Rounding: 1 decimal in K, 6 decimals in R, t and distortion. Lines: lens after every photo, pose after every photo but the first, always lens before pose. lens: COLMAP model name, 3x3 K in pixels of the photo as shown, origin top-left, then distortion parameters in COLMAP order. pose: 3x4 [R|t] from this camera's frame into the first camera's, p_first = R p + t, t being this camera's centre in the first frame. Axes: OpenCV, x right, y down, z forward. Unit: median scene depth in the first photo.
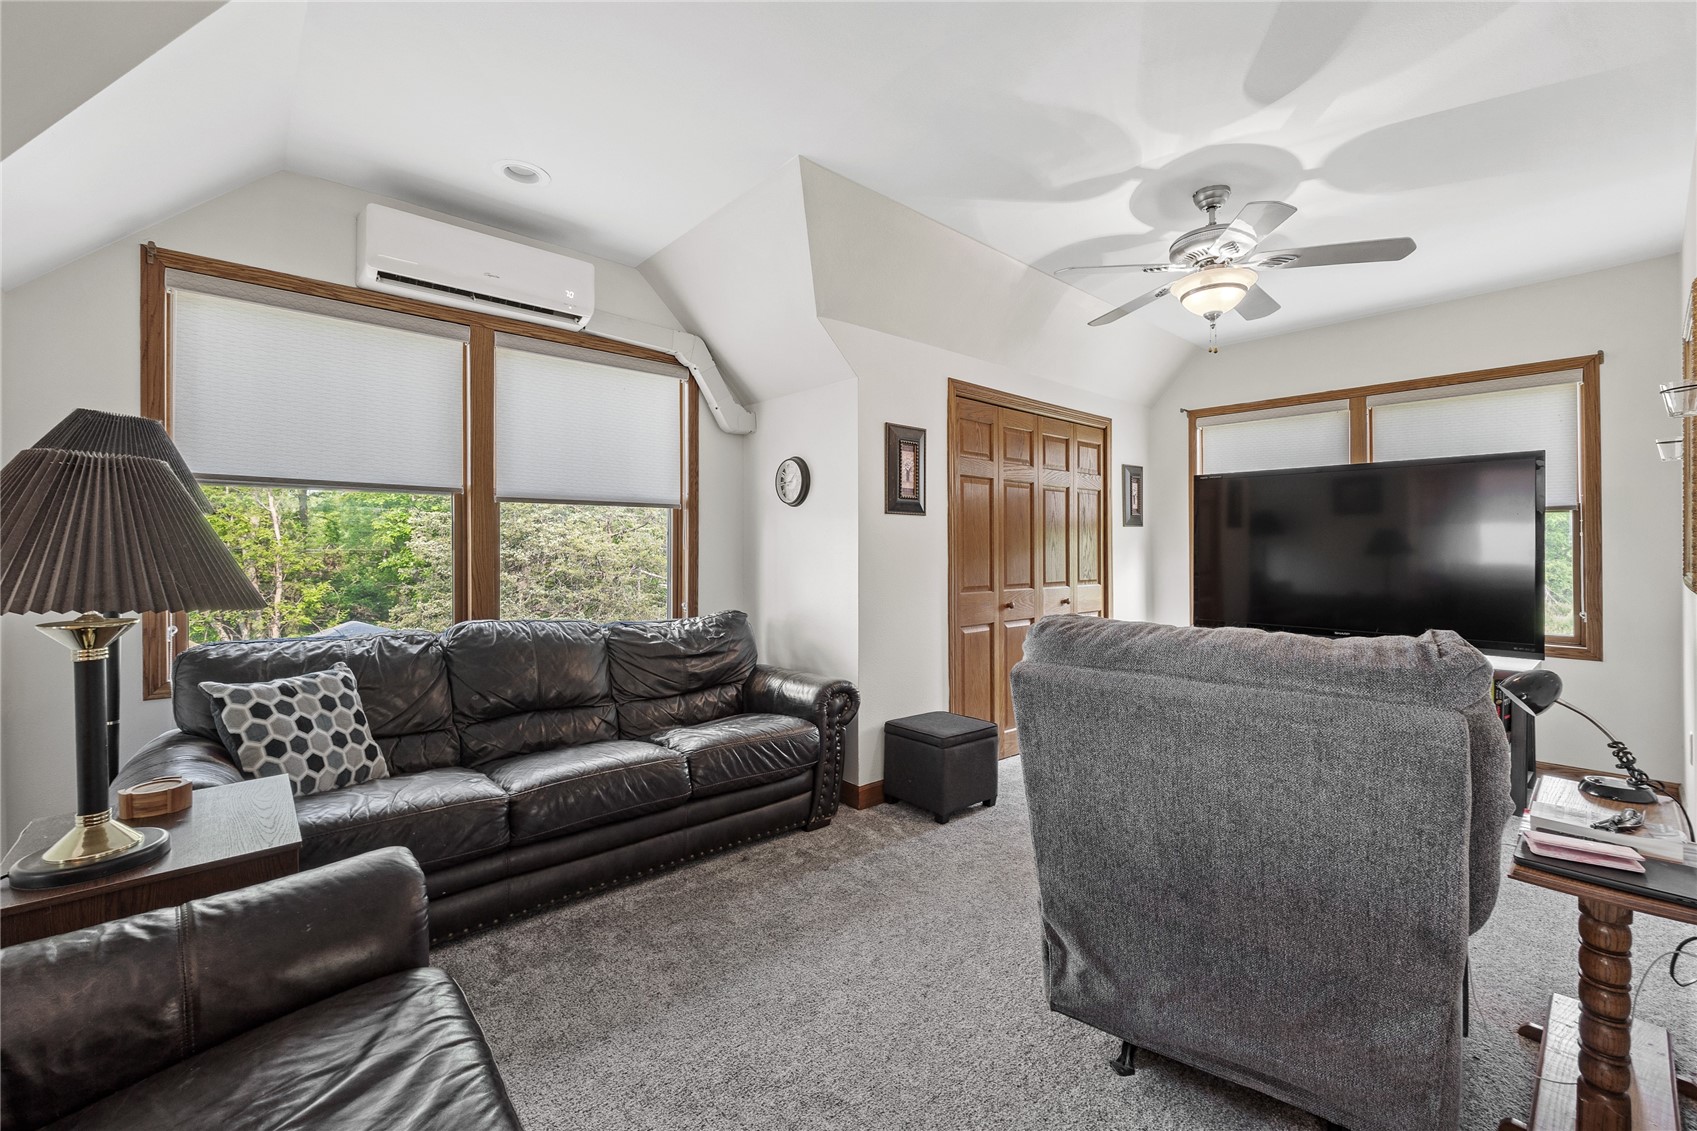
lens RADIAL K [[708.7, 0, 884.1], [0, 708.7, 549.1], [0, 0, 1]] dist [0.000379, 0.000057]
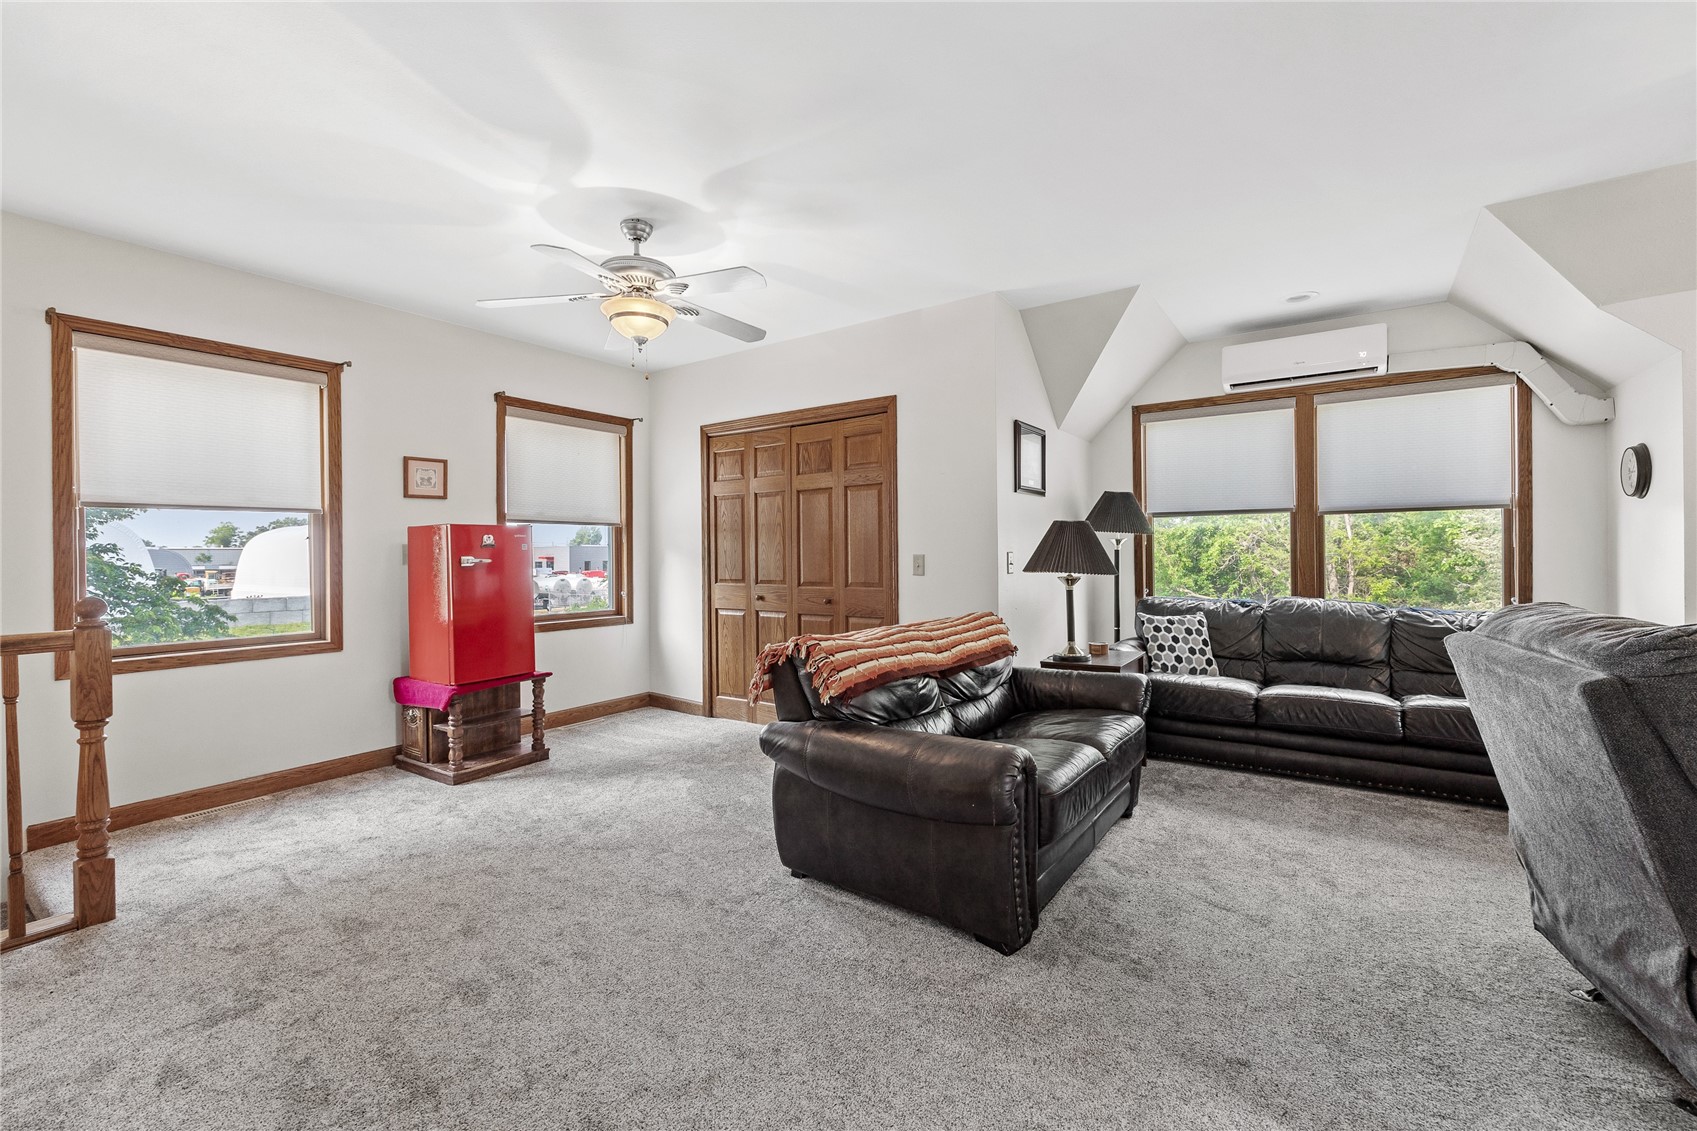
lens RADIAL K [[720.4, 0, 837.9], [0, 720.4, 559.8], [0, 0, 1]] dist [-0.002361, -0.000387]
pose [[0.202451, 0.005870, -0.979275, 0.654631], [0.012921, 0.999879, 0.008665, -0.003005], [0.979207, -0.014407, 0.202350, -0.222609]]
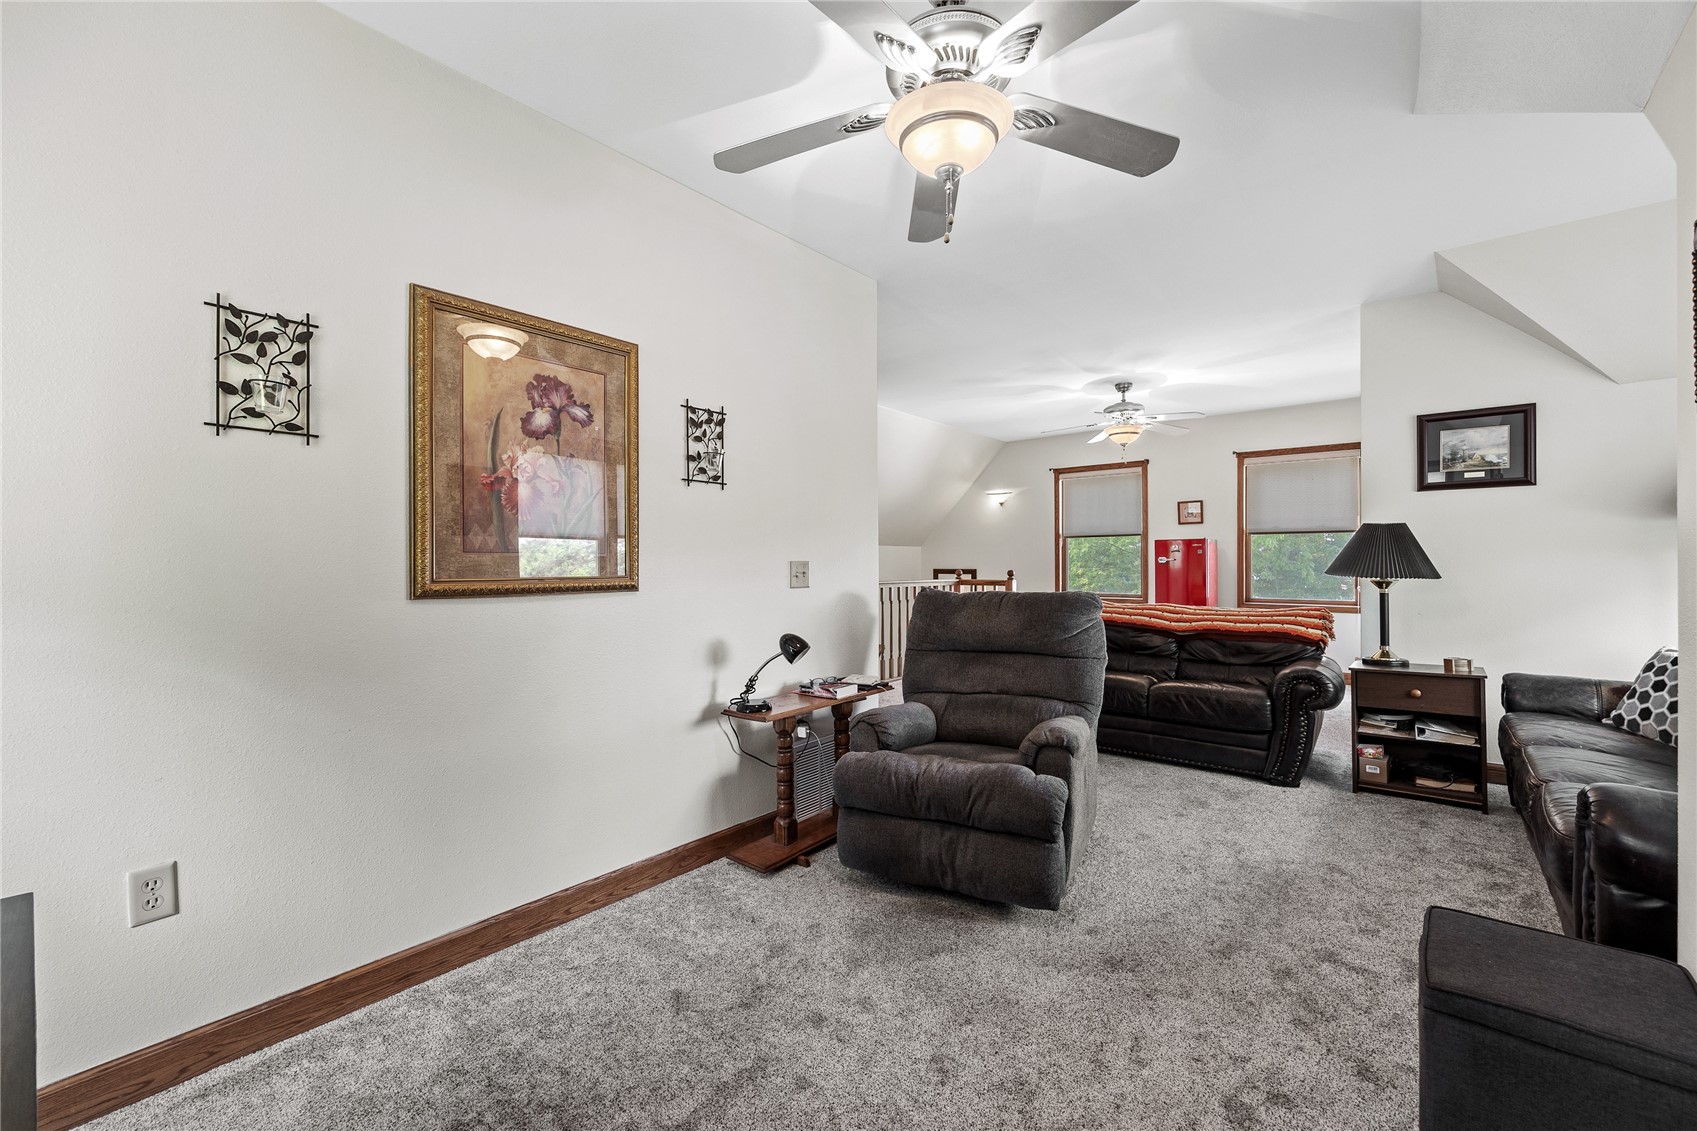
lens RADIAL K [[696.7, 0, 848.3], [0, 696.7, 567.9], [0, 0, 1]] dist [-0.001134, -0.000739]
pose [[-0.992897, 0.003283, -0.118929, 0.563830], [0.002534, 0.999976, 0.006449, 0.010842], [0.118948, 0.006102, -0.992882, 1.440995]]
